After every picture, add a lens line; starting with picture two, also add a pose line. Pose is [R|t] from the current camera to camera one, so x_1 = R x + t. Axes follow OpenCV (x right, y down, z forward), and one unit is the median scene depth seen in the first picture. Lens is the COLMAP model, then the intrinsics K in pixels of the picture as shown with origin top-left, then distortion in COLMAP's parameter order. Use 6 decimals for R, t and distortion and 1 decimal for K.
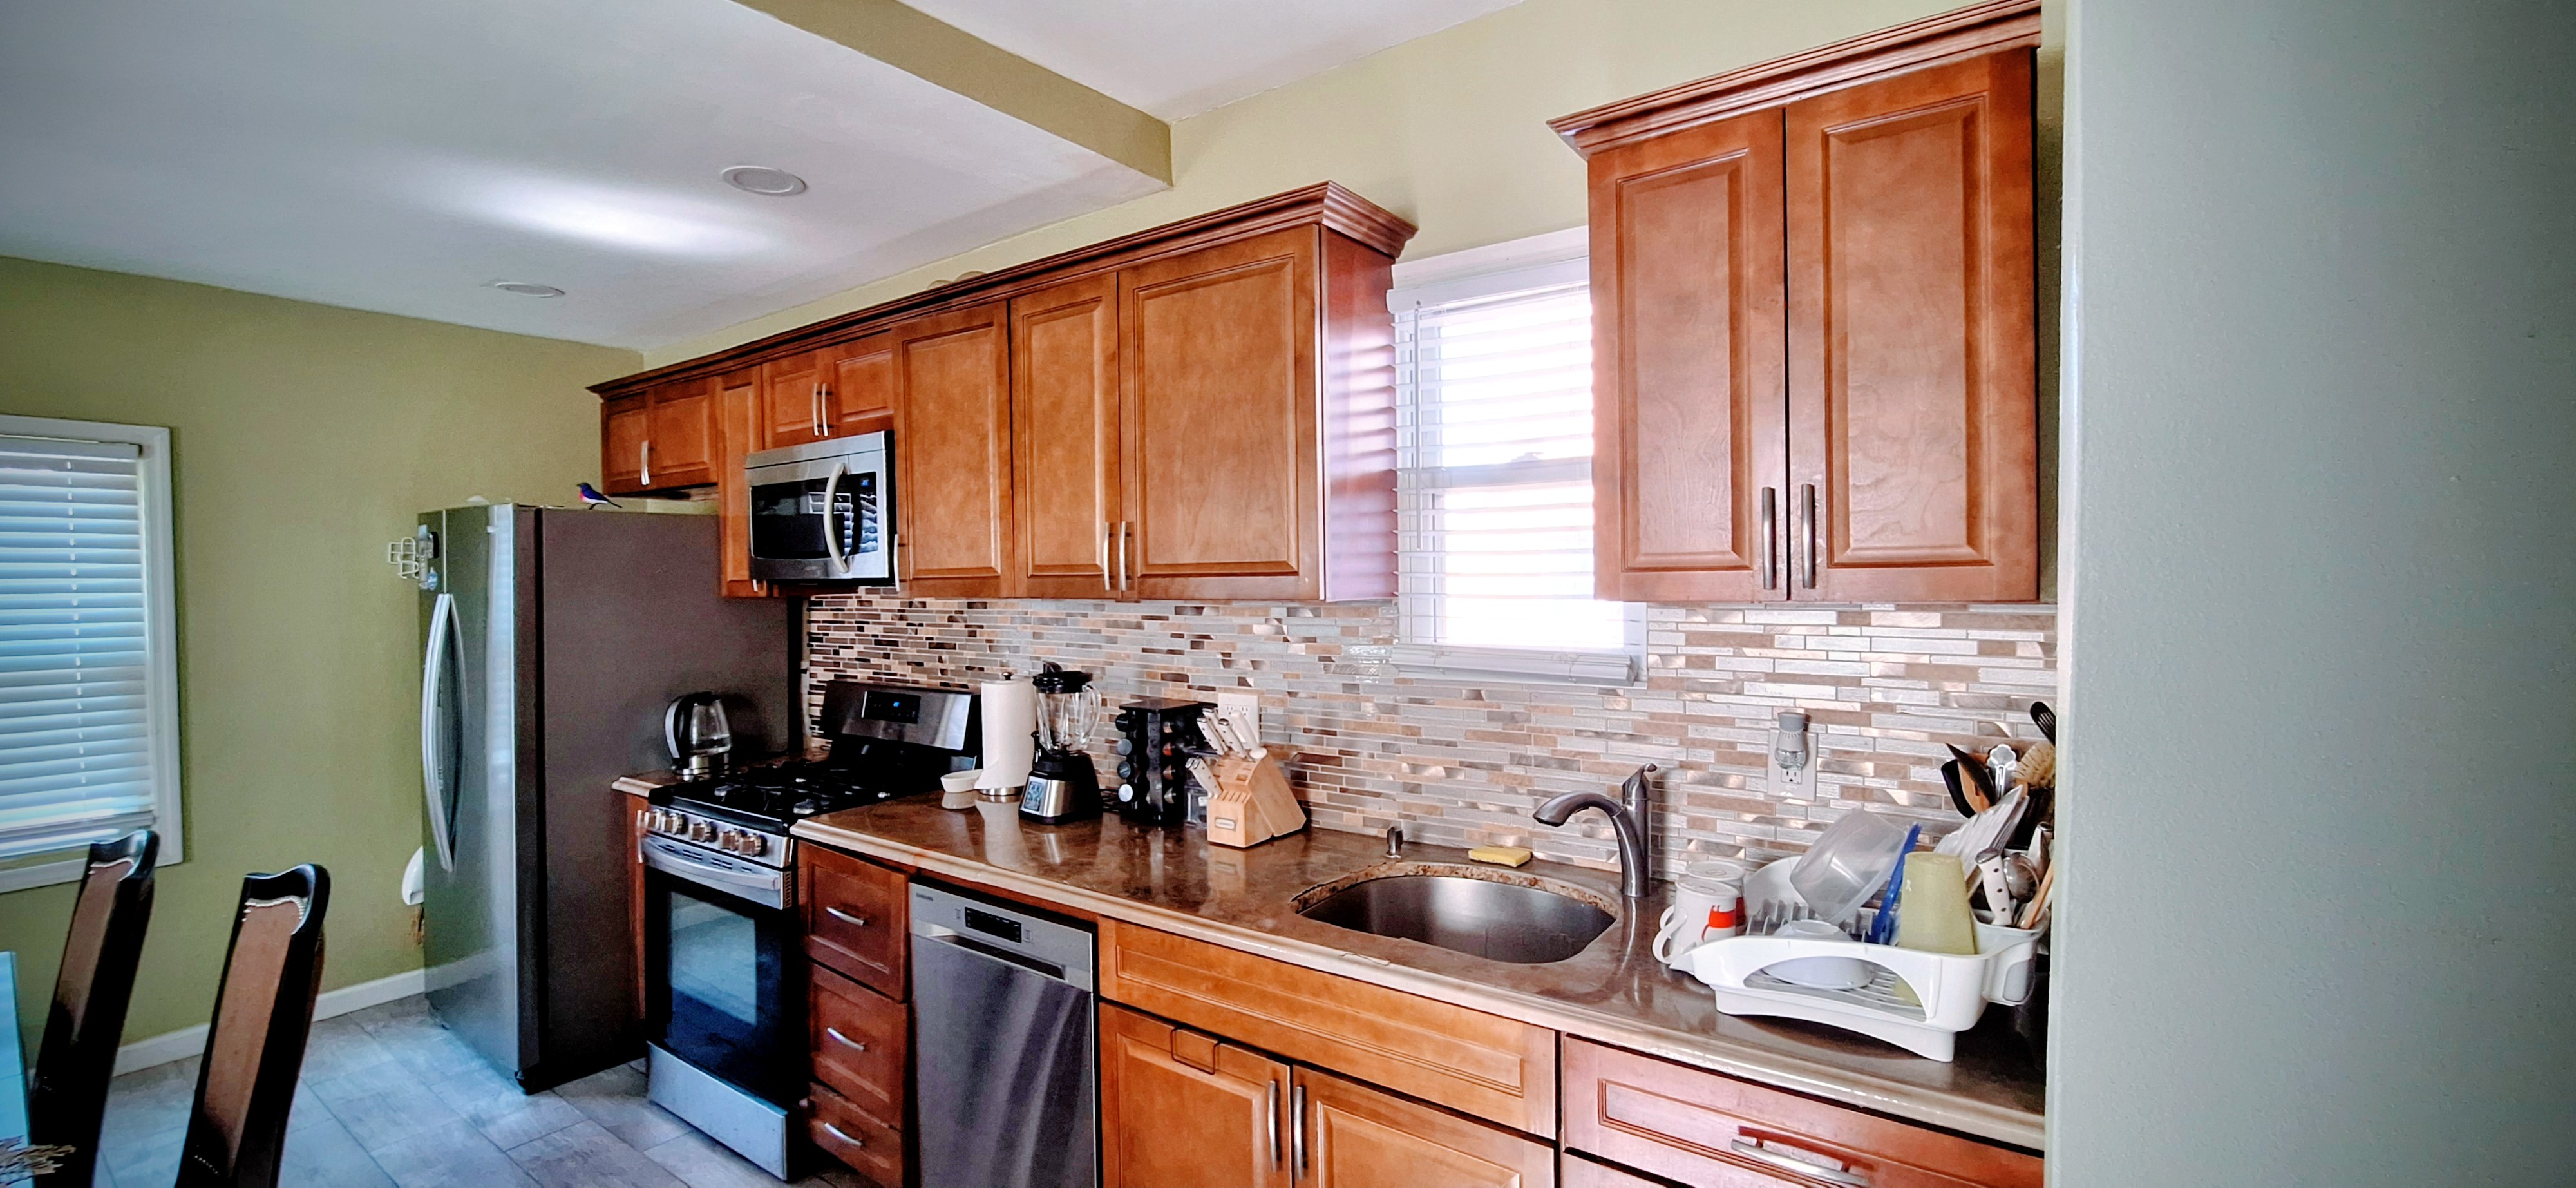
lens RADIAL K [[1042.1, 0, 1296.3], [0, 1042.1, 594.1], [0, 0, 1]] dist [-0.000535, 0.001412]
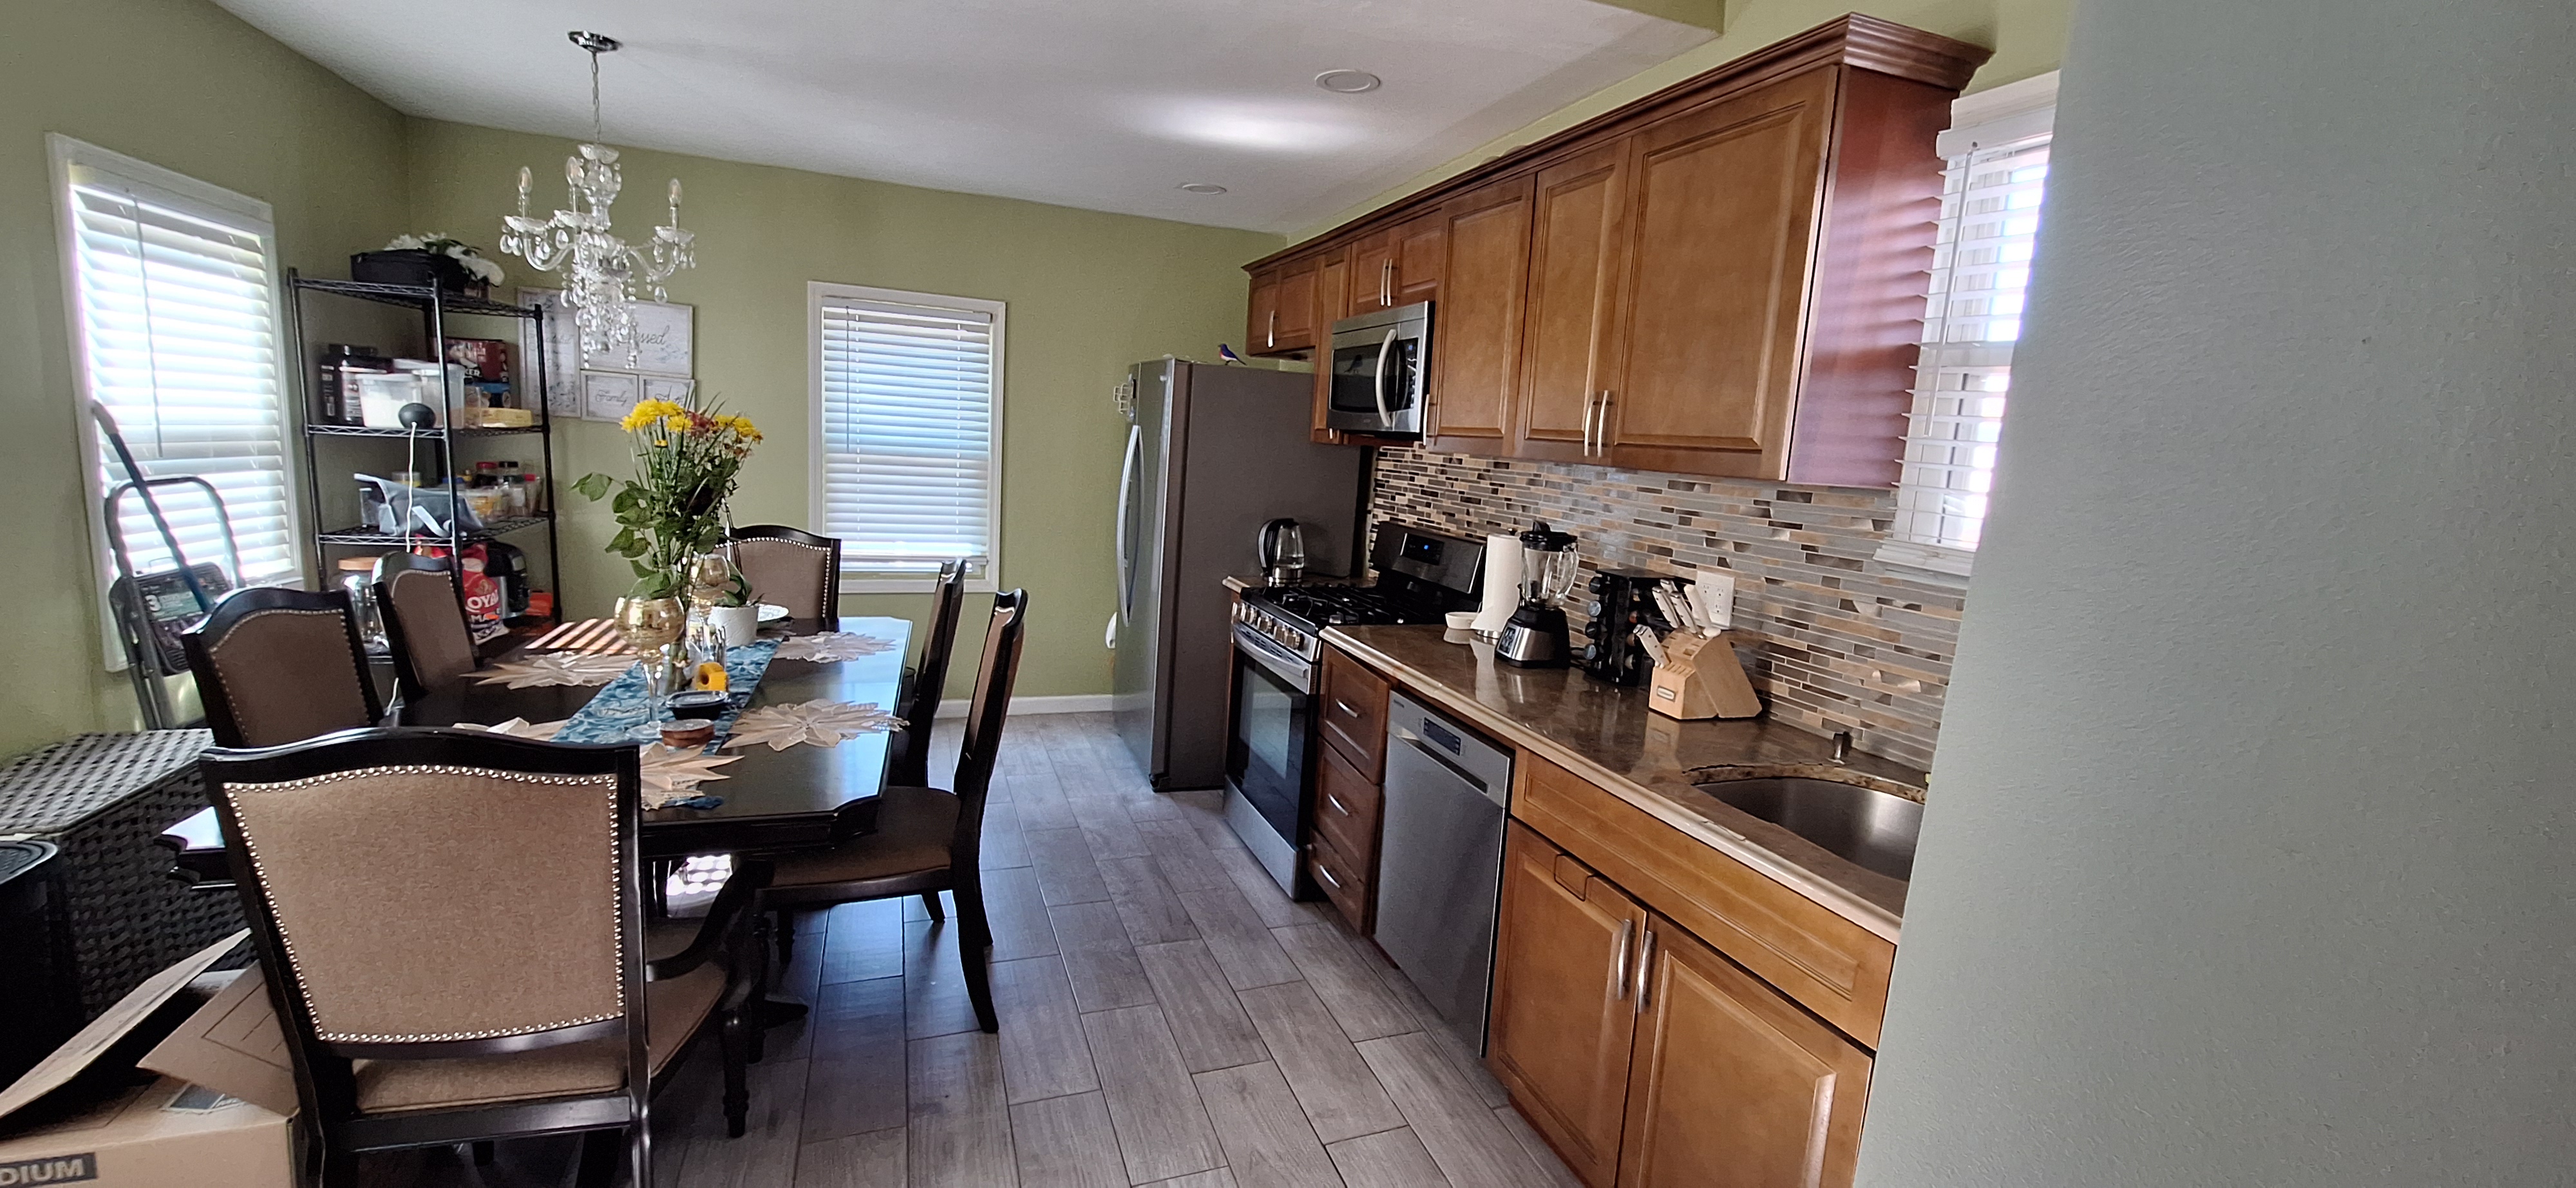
lens RADIAL K [[1042.1, 0, 1277.1], [0, 1042.1, 591.6], [0, 0, 1]] dist [-0.000535, 0.001412]
pose [[0.824271, 0.147172, -0.546733, 0.149361], [-0.081453, 0.986405, 0.142724, 0.005778], [0.560305, -0.073110, 0.825053, -0.046467]]
